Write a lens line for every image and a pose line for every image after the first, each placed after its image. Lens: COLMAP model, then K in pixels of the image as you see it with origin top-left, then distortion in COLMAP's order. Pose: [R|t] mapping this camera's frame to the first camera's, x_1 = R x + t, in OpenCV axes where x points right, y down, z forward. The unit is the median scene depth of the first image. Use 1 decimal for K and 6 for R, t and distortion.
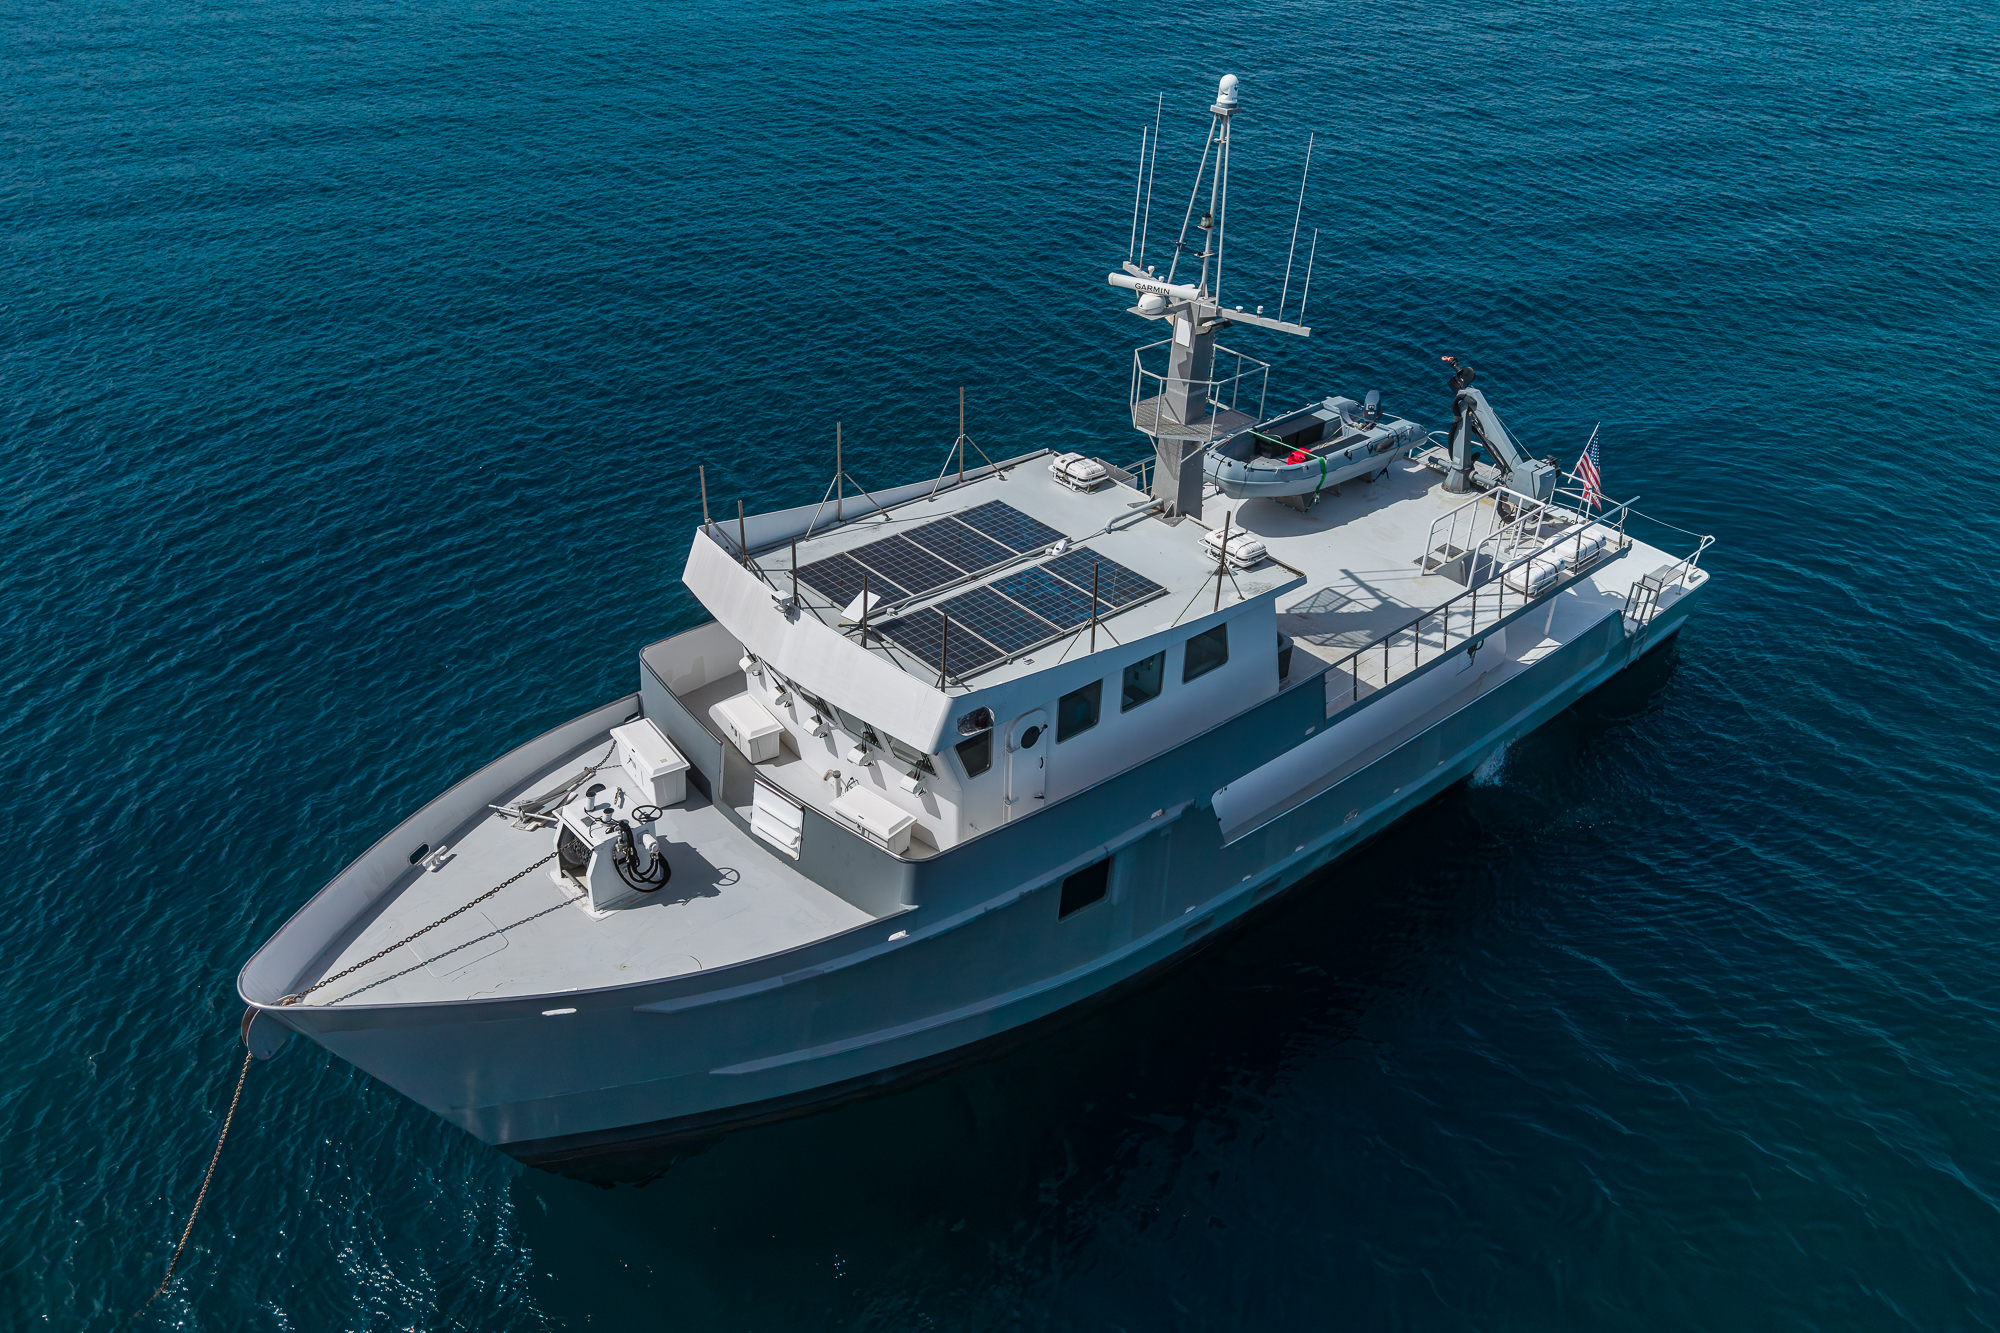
lens RADIAL K [[1475.5, 0, 1026.3], [0, 1475.5, 629.3], [0, 0, 1]] dist [0.002546, -0.002281]
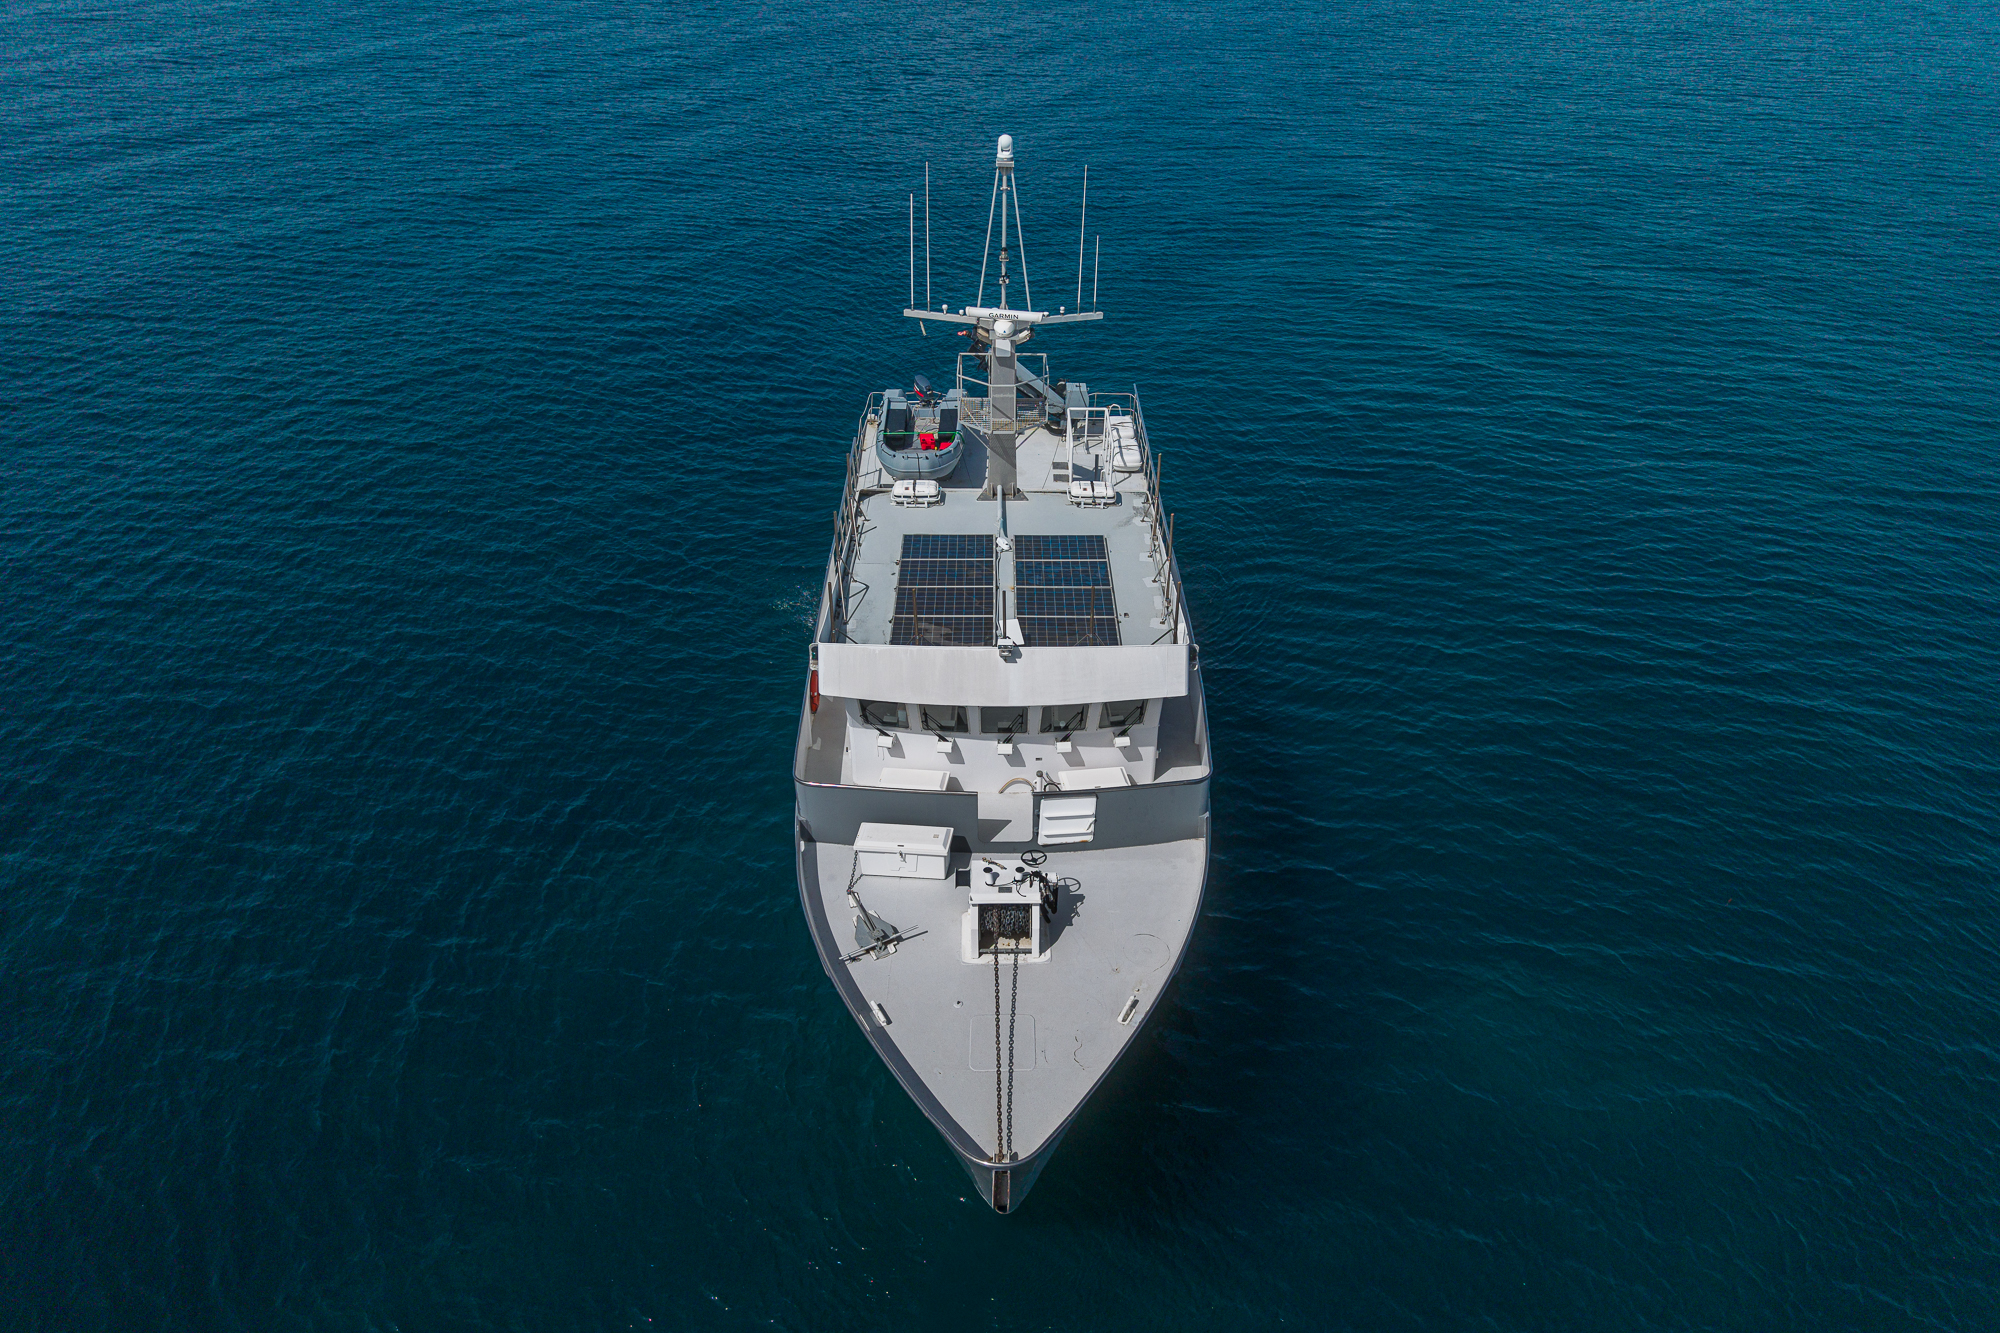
lens RADIAL K [[1375.9, 0, 988.0], [0, 1375.9, 627.3], [0, 0, 1]] dist [-0.001807, -0.003594]
pose [[0.672913, -0.403397, 0.620047, -0.723402], [0.401868, 0.903093, 0.151412, -0.172284], [-0.621039, 0.147290, 0.769816, 0.162750]]
